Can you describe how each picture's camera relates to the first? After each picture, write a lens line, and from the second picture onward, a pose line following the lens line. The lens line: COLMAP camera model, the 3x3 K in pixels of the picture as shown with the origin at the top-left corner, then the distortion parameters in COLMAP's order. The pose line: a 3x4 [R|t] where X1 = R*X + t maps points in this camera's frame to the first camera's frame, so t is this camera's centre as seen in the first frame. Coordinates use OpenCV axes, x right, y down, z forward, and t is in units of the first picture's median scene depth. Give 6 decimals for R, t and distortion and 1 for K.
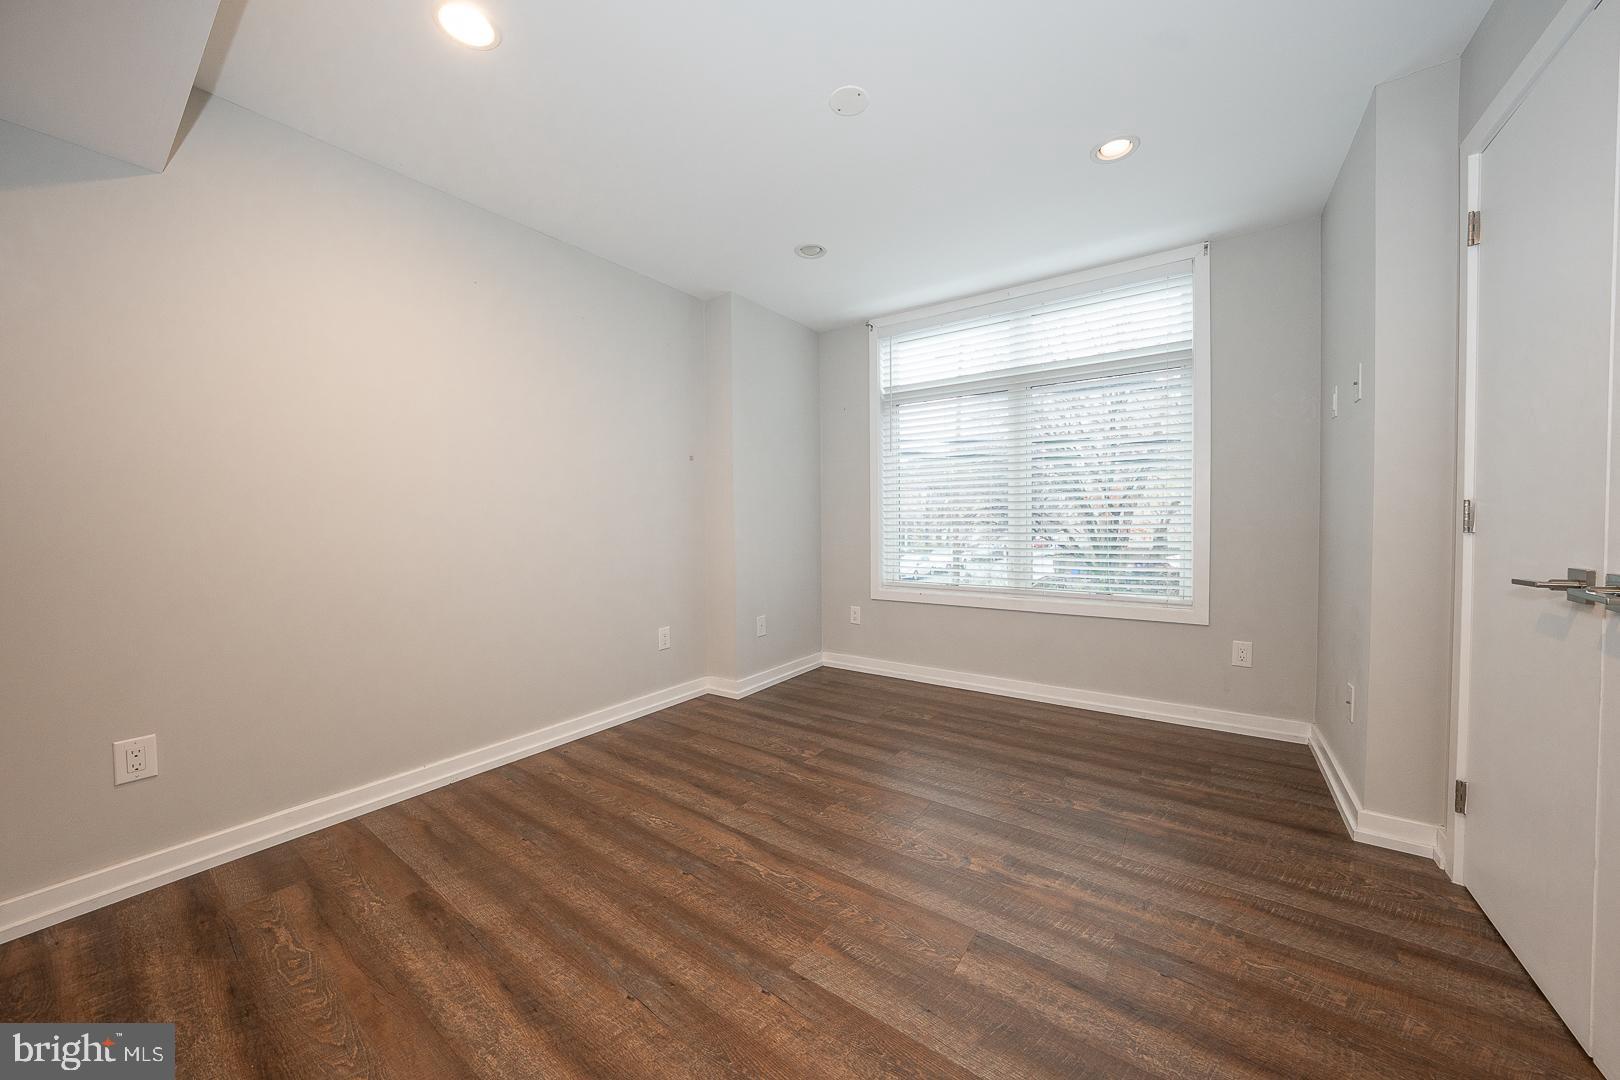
lens RADIAL K [[557.7, 0, 806.9], [0, 557.7, 542.5], [0, 0, 1]] dist [-0.019042, 0.001437]
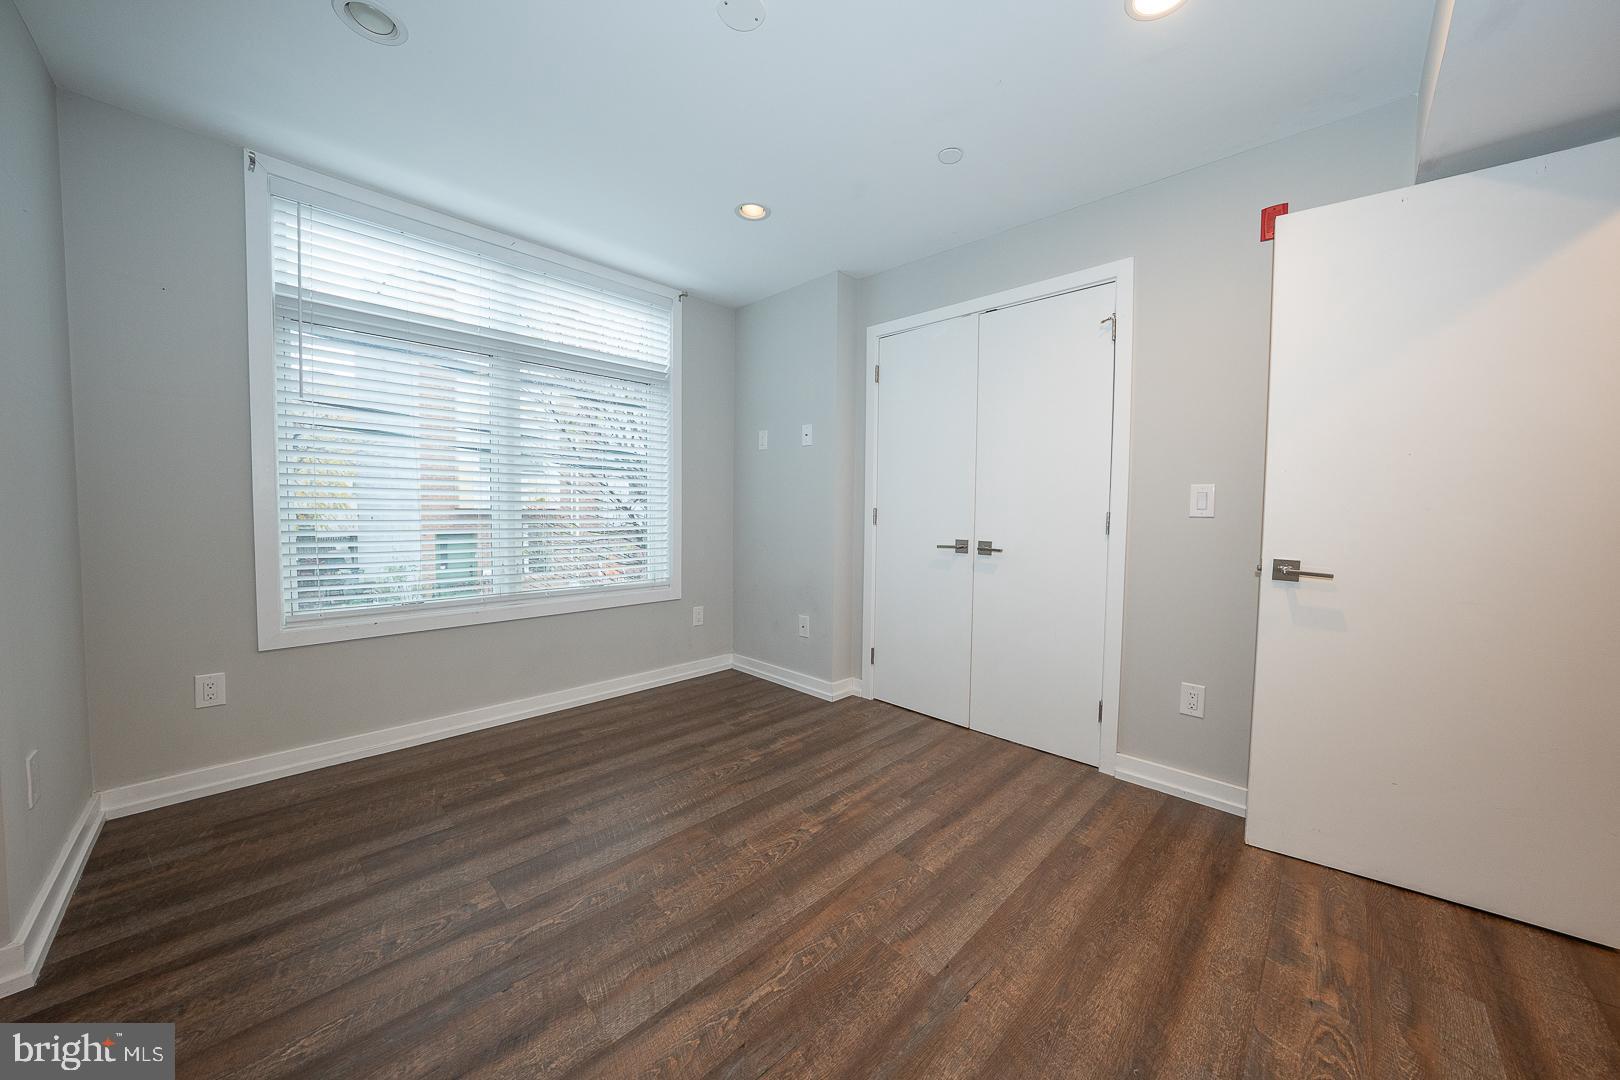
lens RADIAL K [[557.7, 0, 819.2], [0, 557.7, 542.9], [0, 0, 1]] dist [-0.019042, 0.001437]
pose [[0.149494, -0.047898, 0.987602, -0.542309], [0.024959, 0.998691, 0.044657, -0.030390], [-0.988448, 0.017974, 0.150494, 0.562975]]
